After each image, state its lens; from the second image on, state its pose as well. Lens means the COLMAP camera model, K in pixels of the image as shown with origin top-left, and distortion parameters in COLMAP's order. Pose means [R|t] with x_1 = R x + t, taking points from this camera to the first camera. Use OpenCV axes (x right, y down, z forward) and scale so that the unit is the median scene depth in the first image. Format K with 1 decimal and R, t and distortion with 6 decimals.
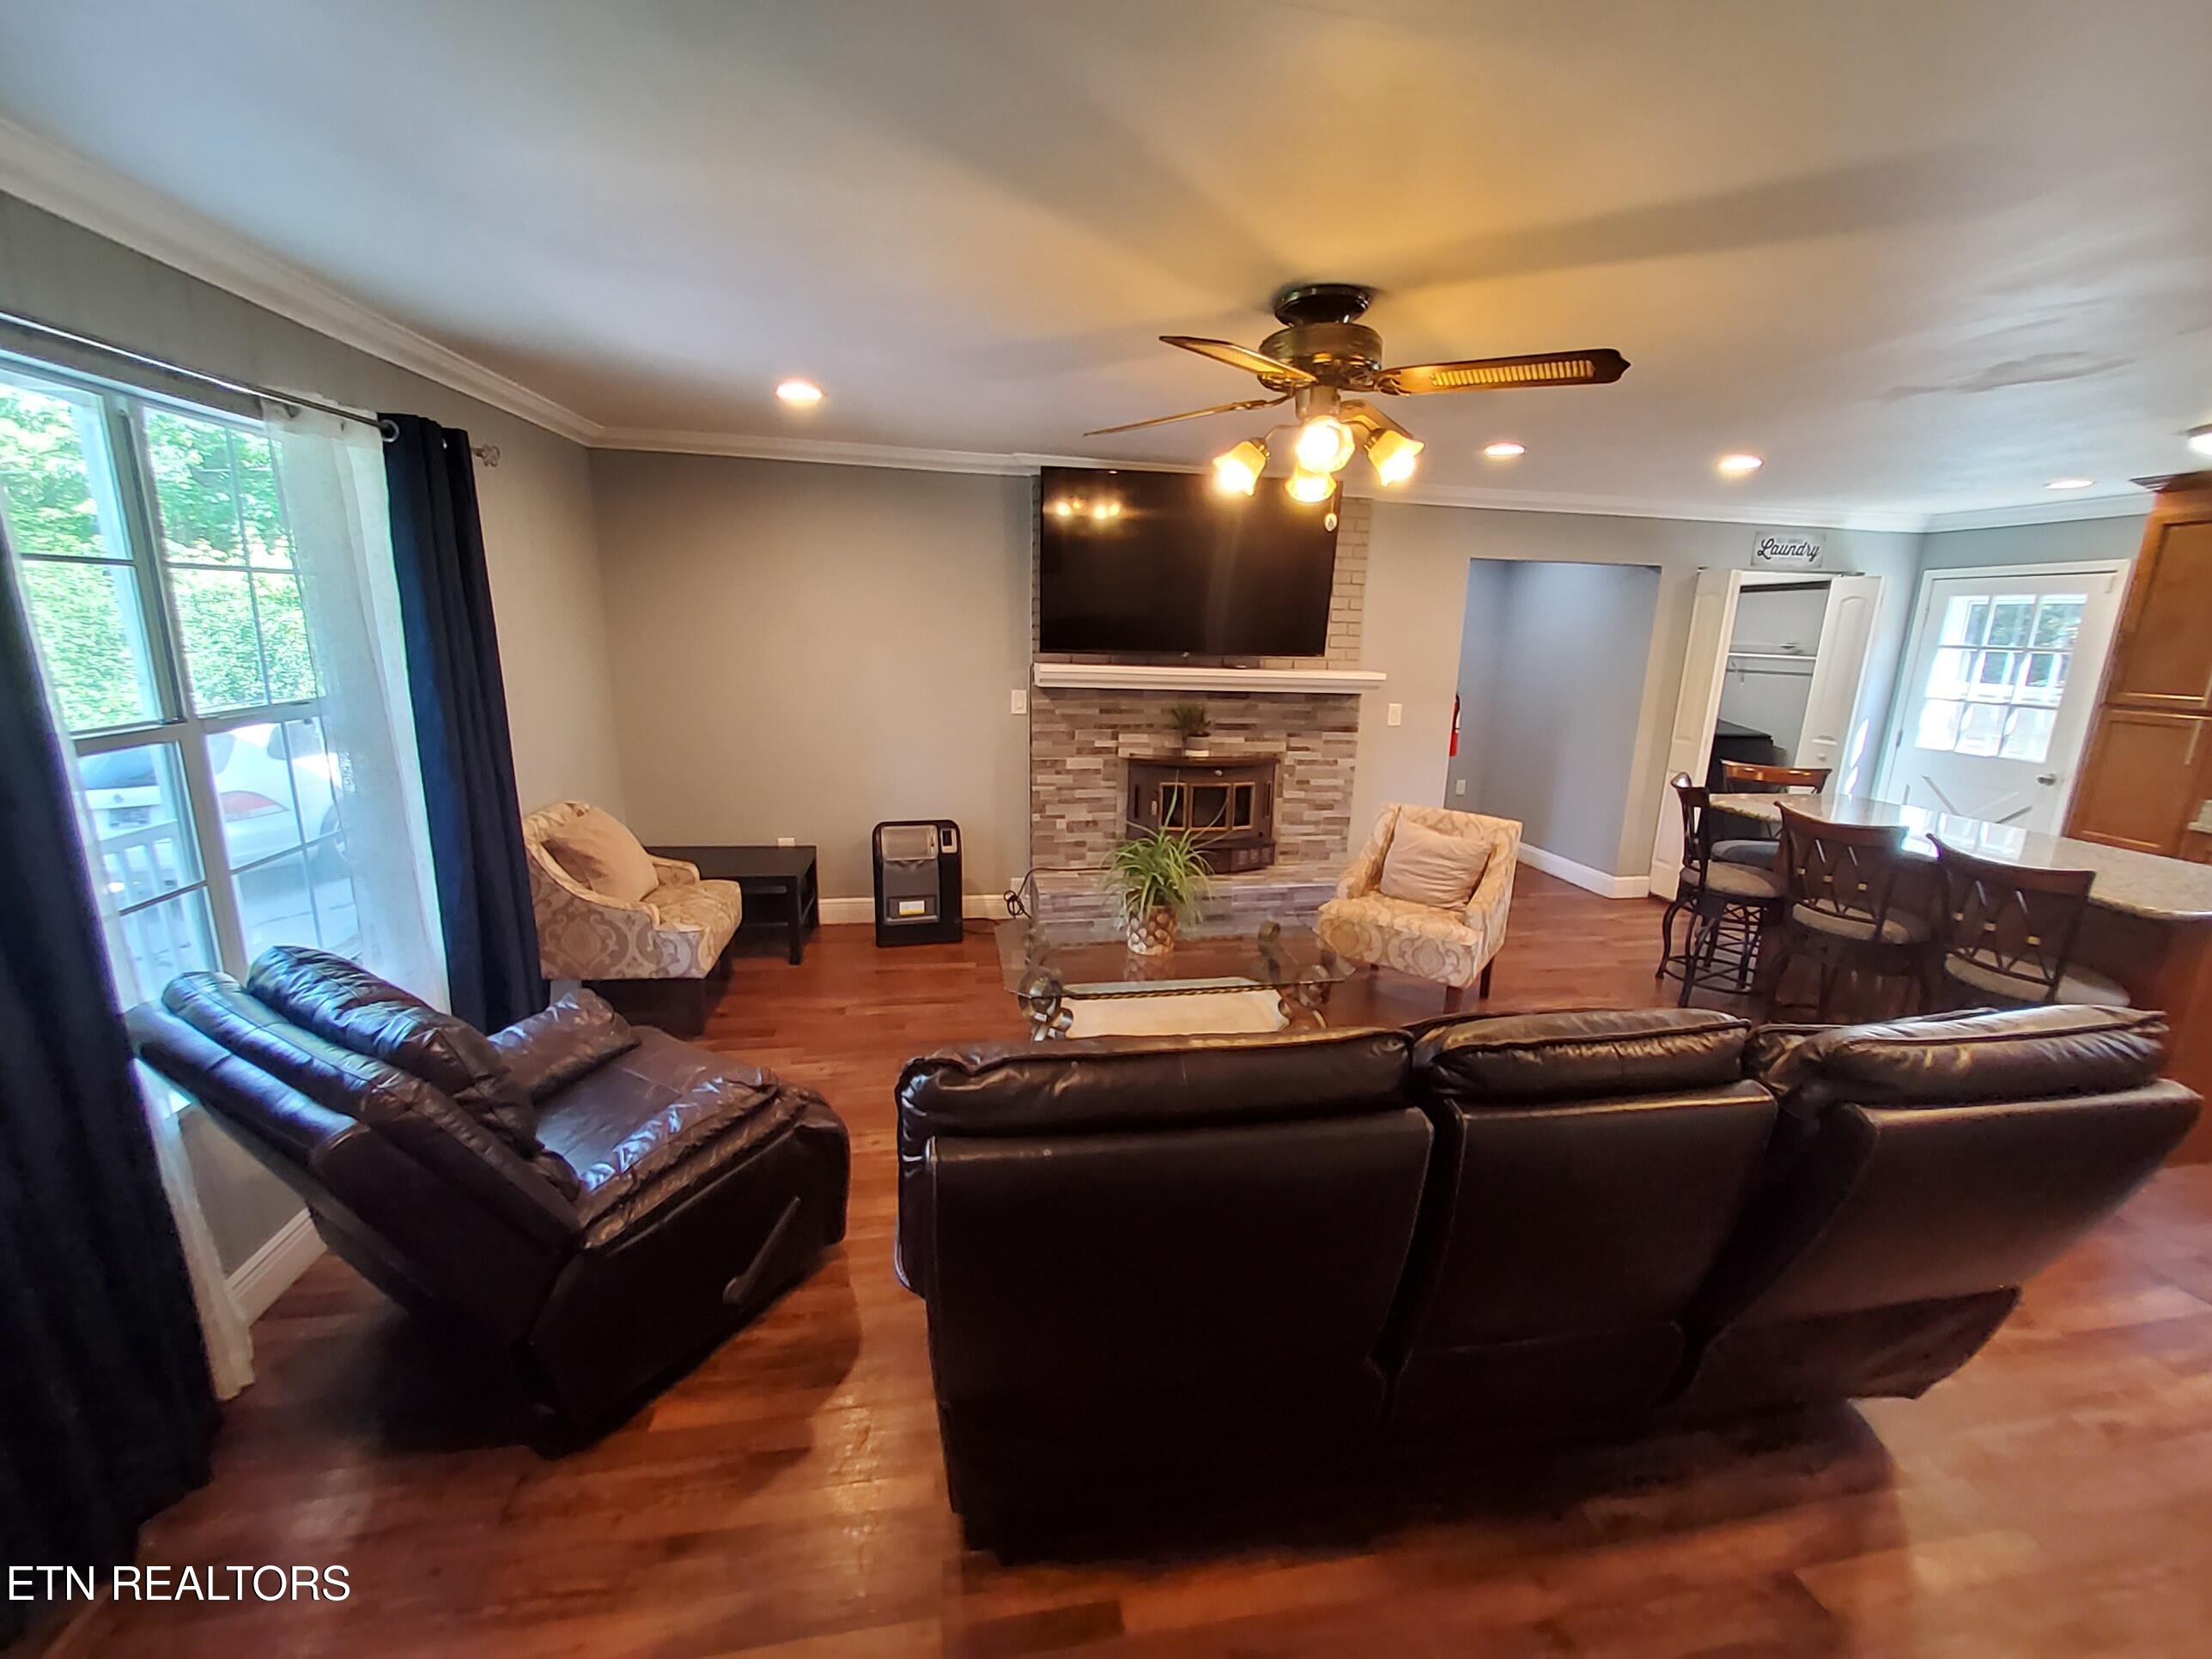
lens RADIAL K [[885.8, 0, 1116.4], [0, 885.8, 824.5], [0, 0, 1]] dist [0.001187, -0.004176]
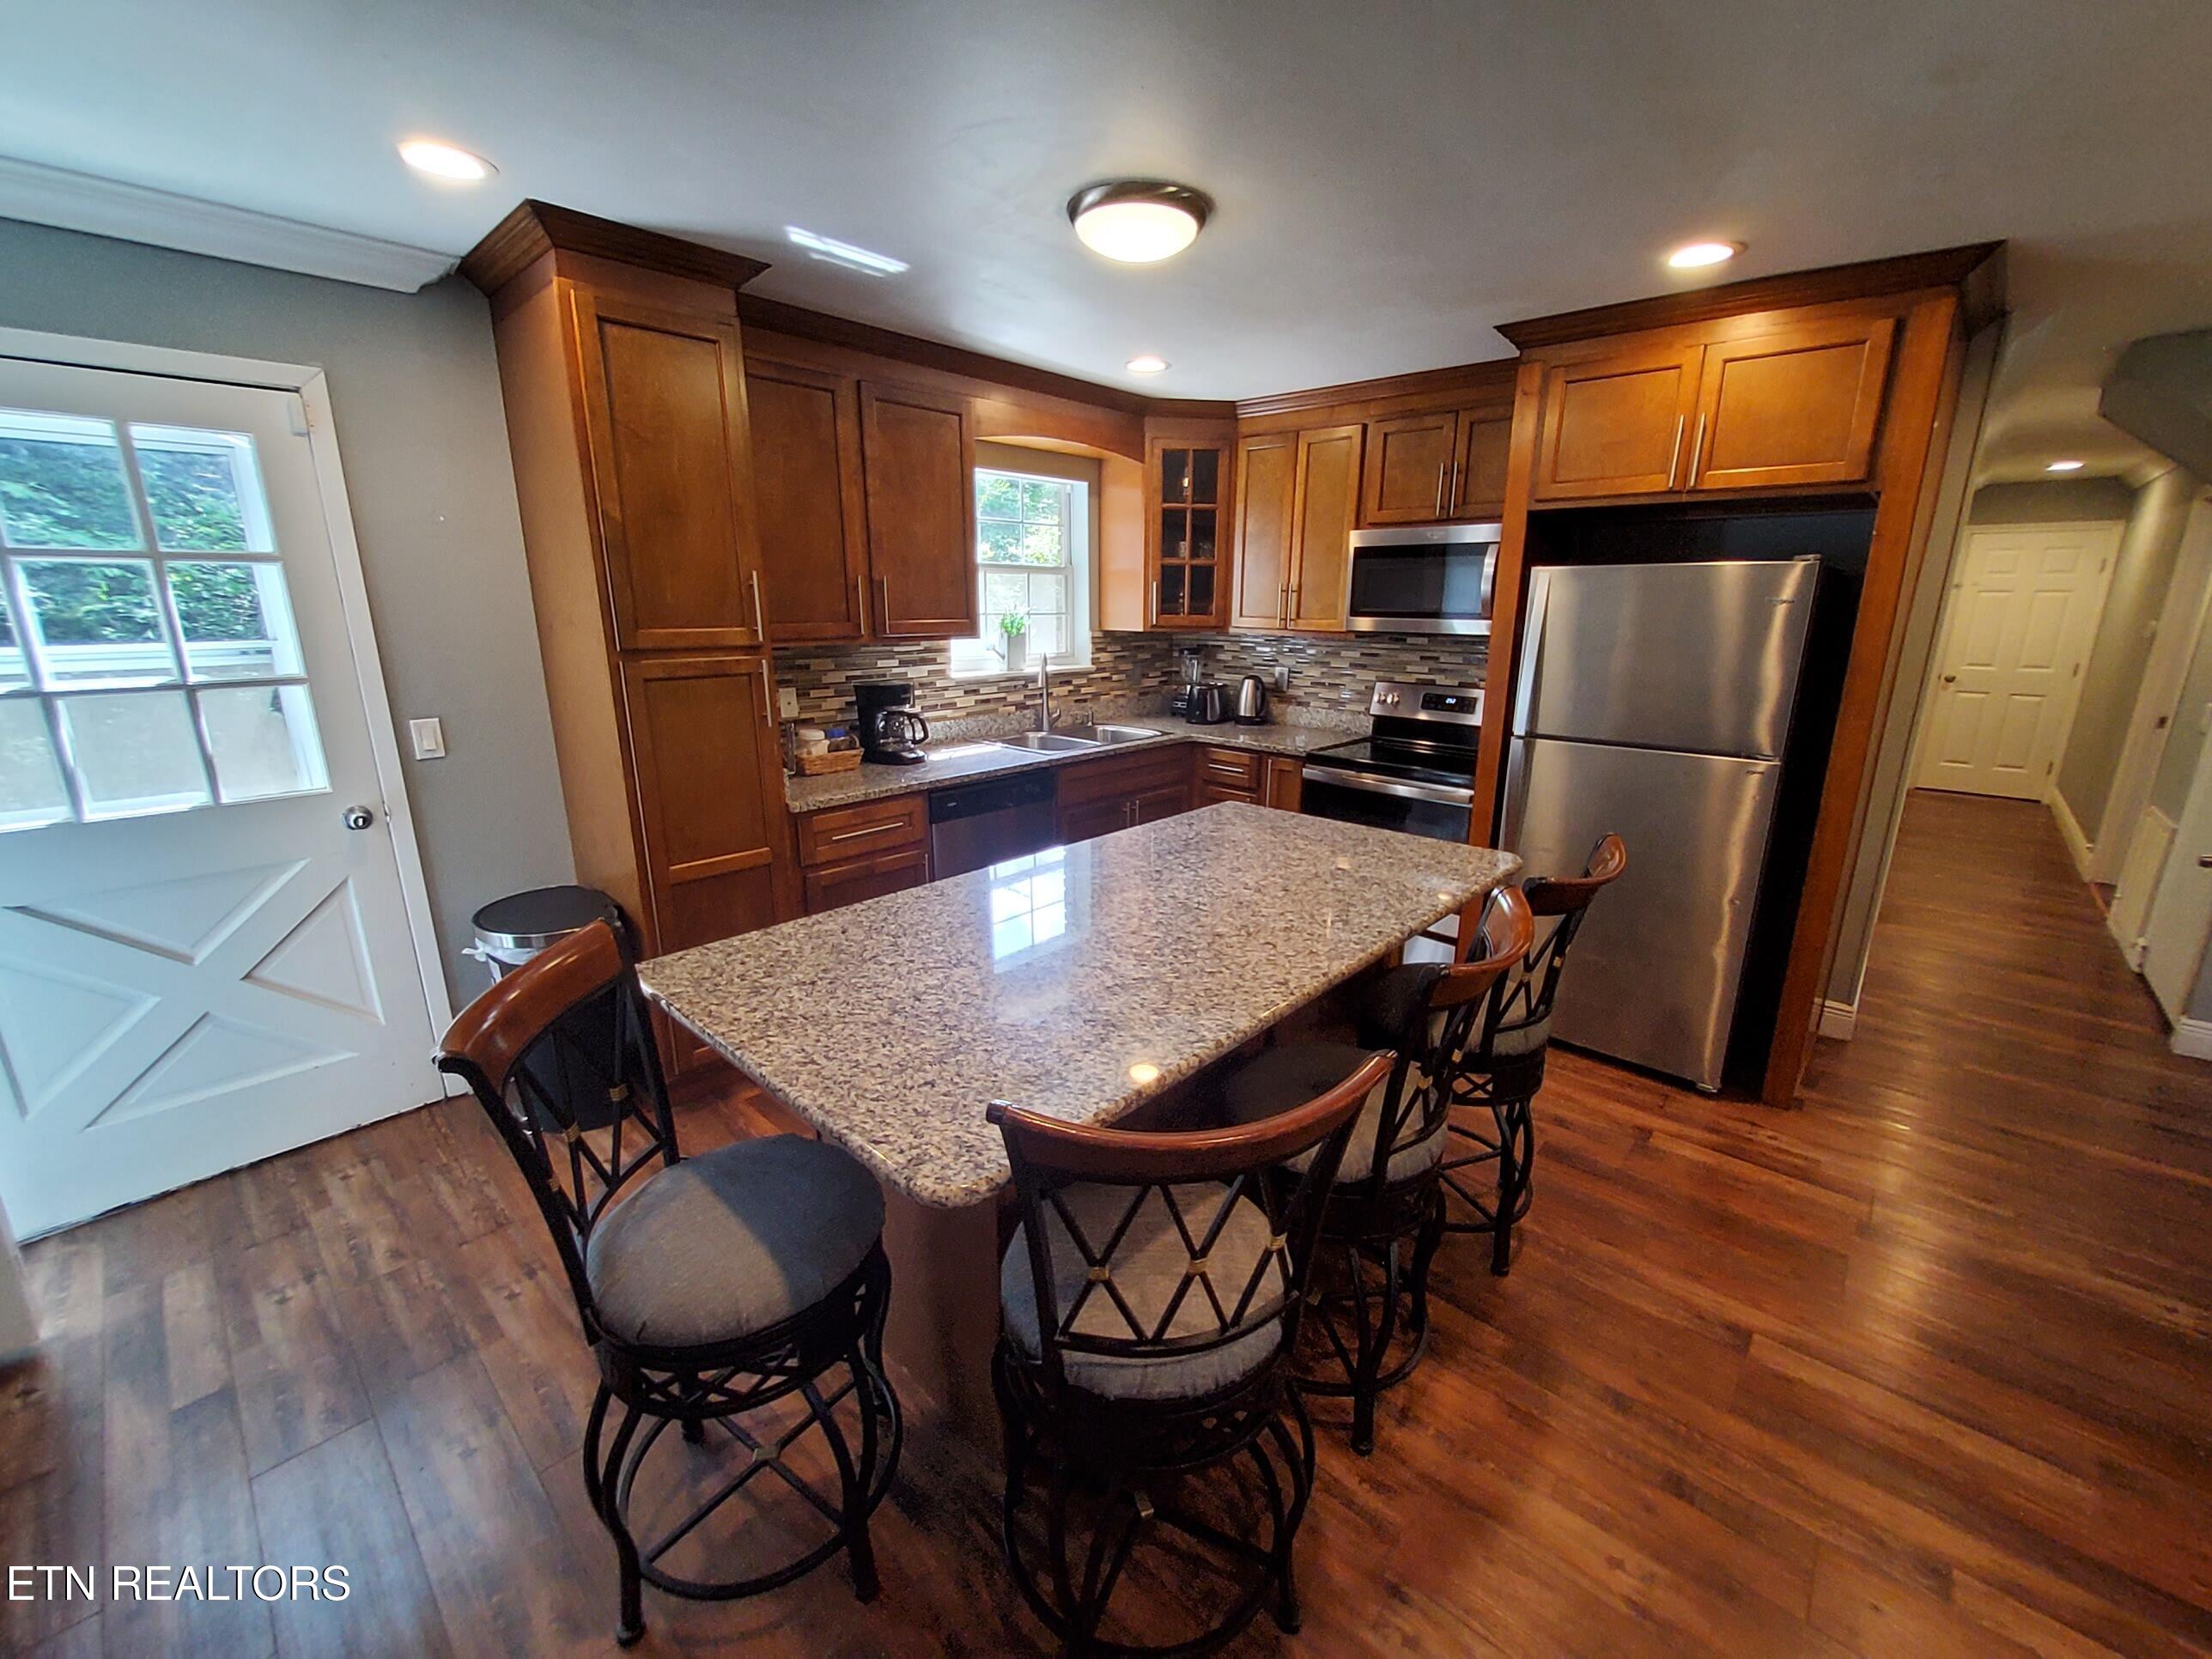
lens RADIAL K [[879.9, 0, 1115.9], [0, 879.9, 825.2], [0, 0, 1]] dist [0.001420, -0.009360]
pose [[-0.606465, -0.231976, 0.760518, 0.423635], [0.154576, 0.903846, 0.398959, -0.184594], [-0.779940, 0.359512, -0.512293, 0.943346]]
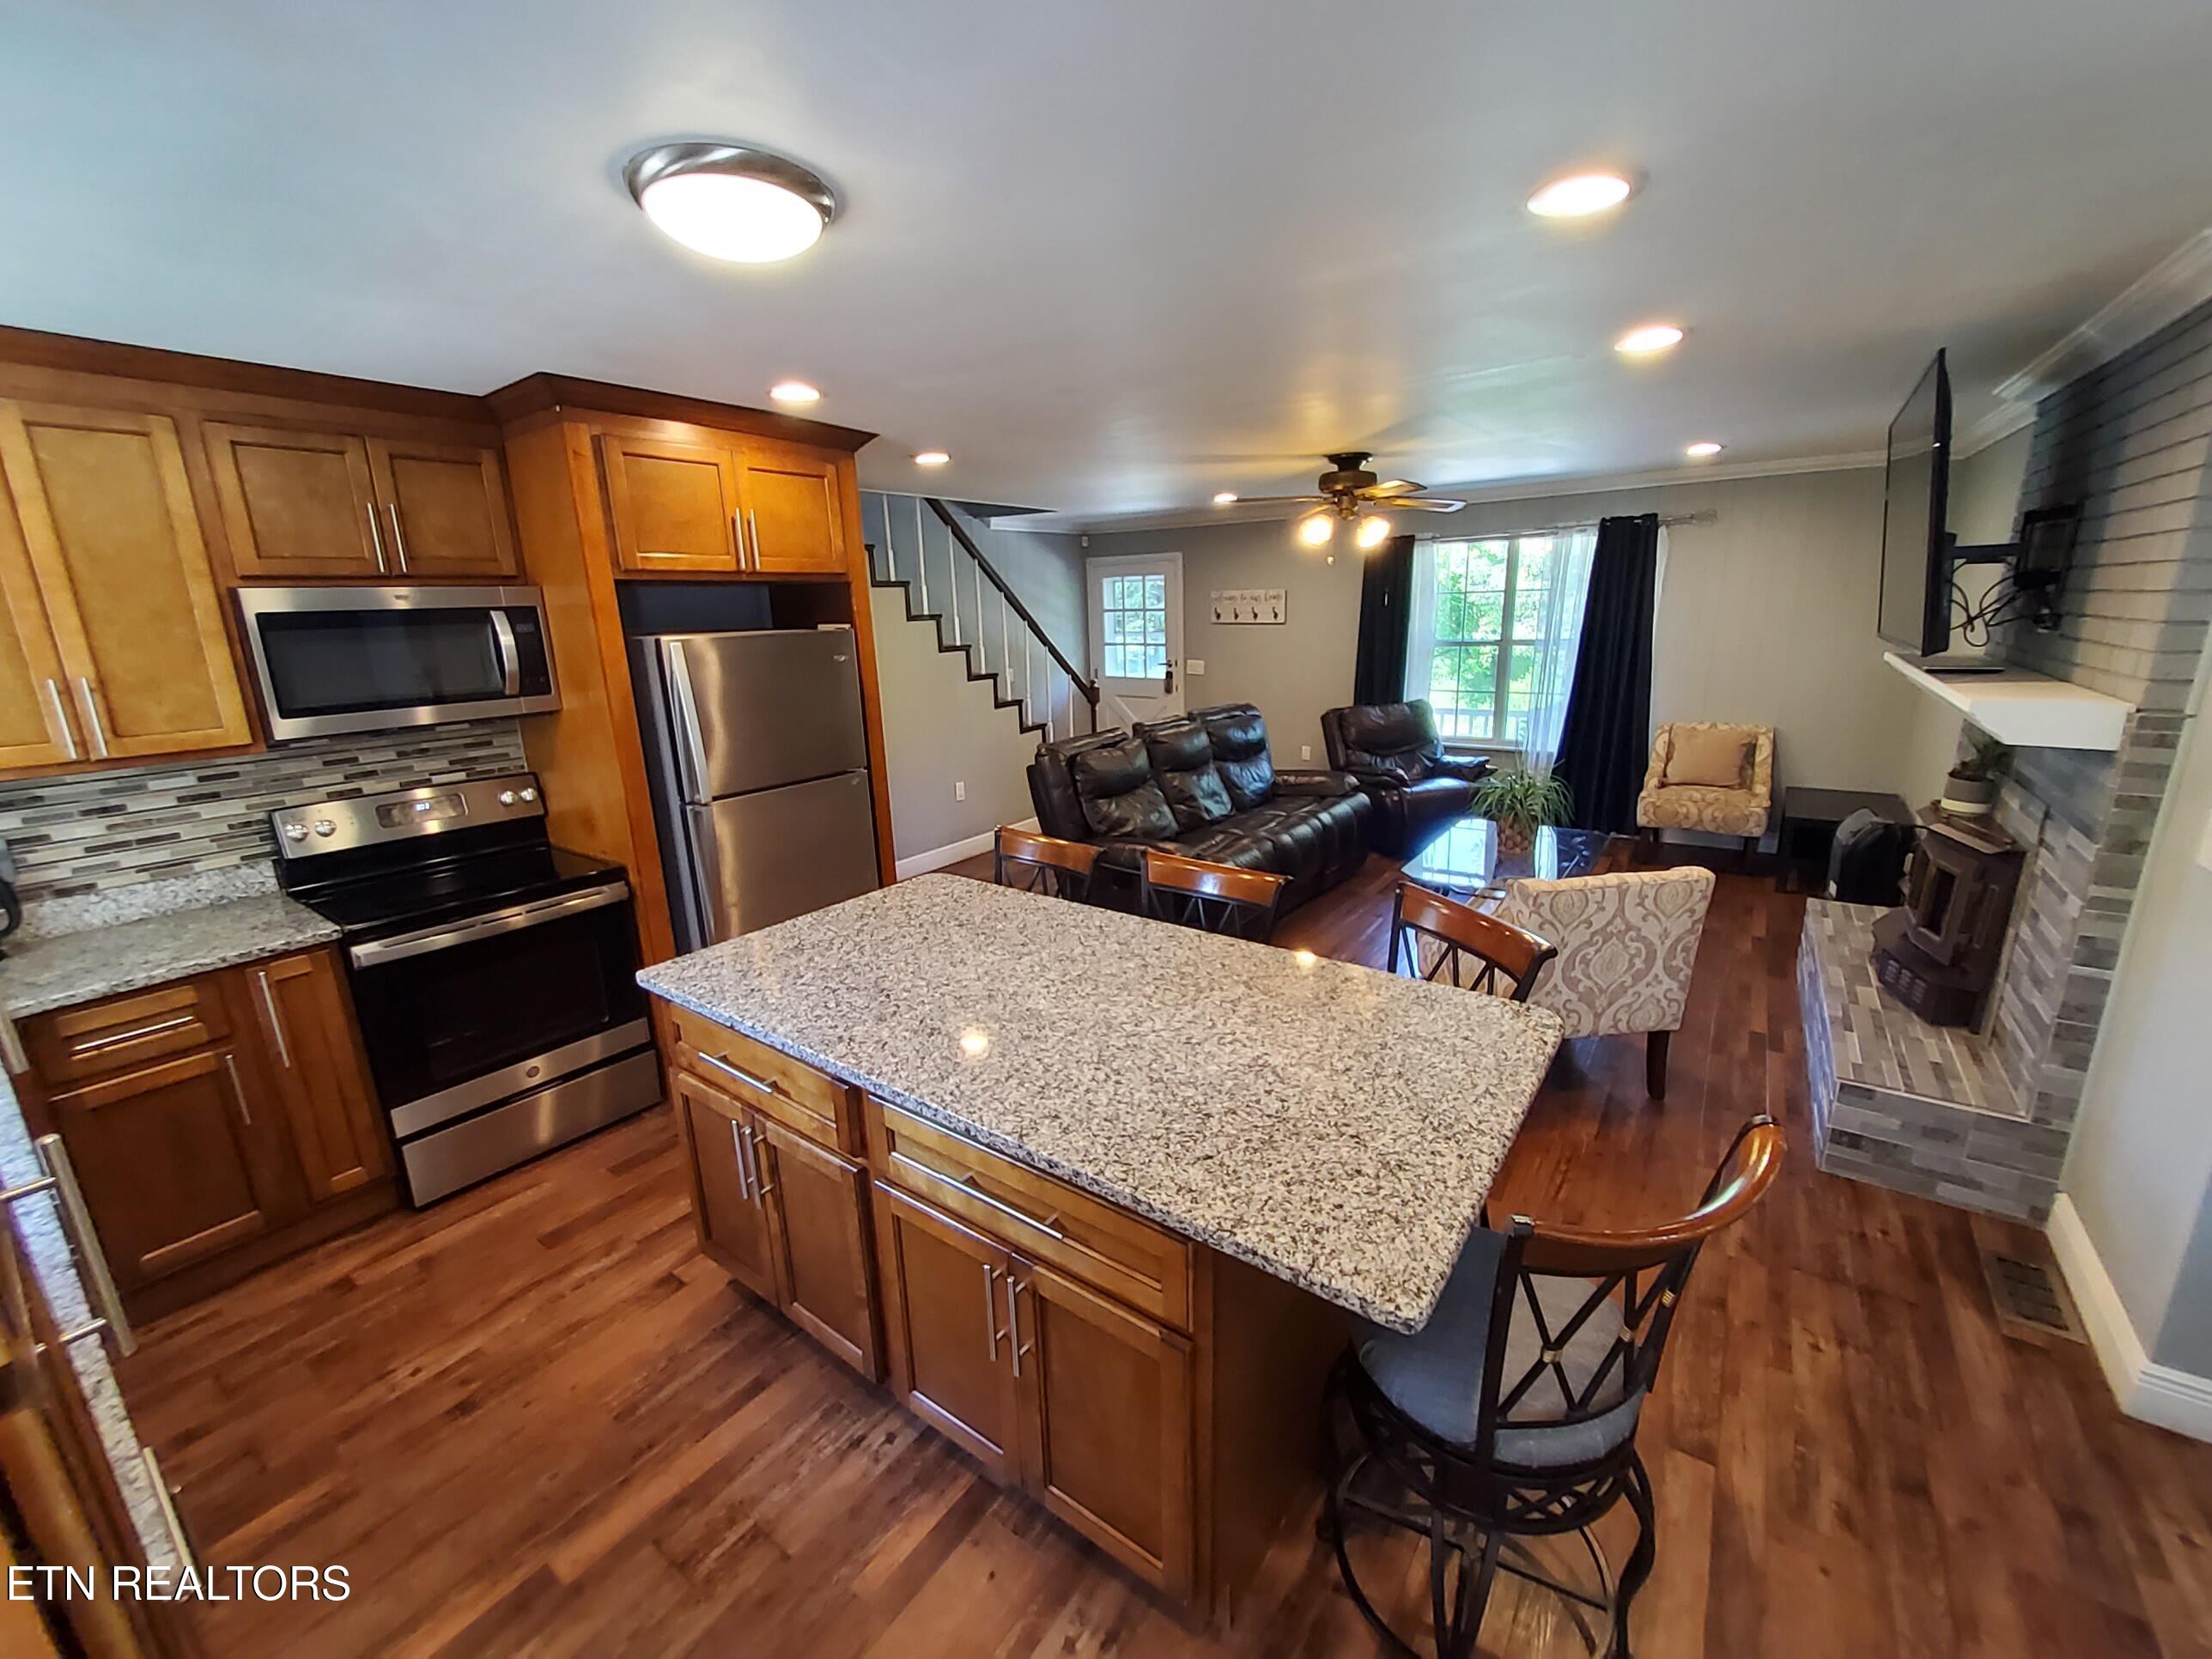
lens RADIAL K [[885.8, 0, 1116.4], [0, 885.8, 824.5], [0, 0, 1]] dist [0.001187, -0.004176]
pose [[-0.721628, 0.161424, -0.673198, 0.948509], [-0.150598, 0.912542, 0.380247, -0.217573], [0.675702, 0.375779, -0.634205, 0.979986]]
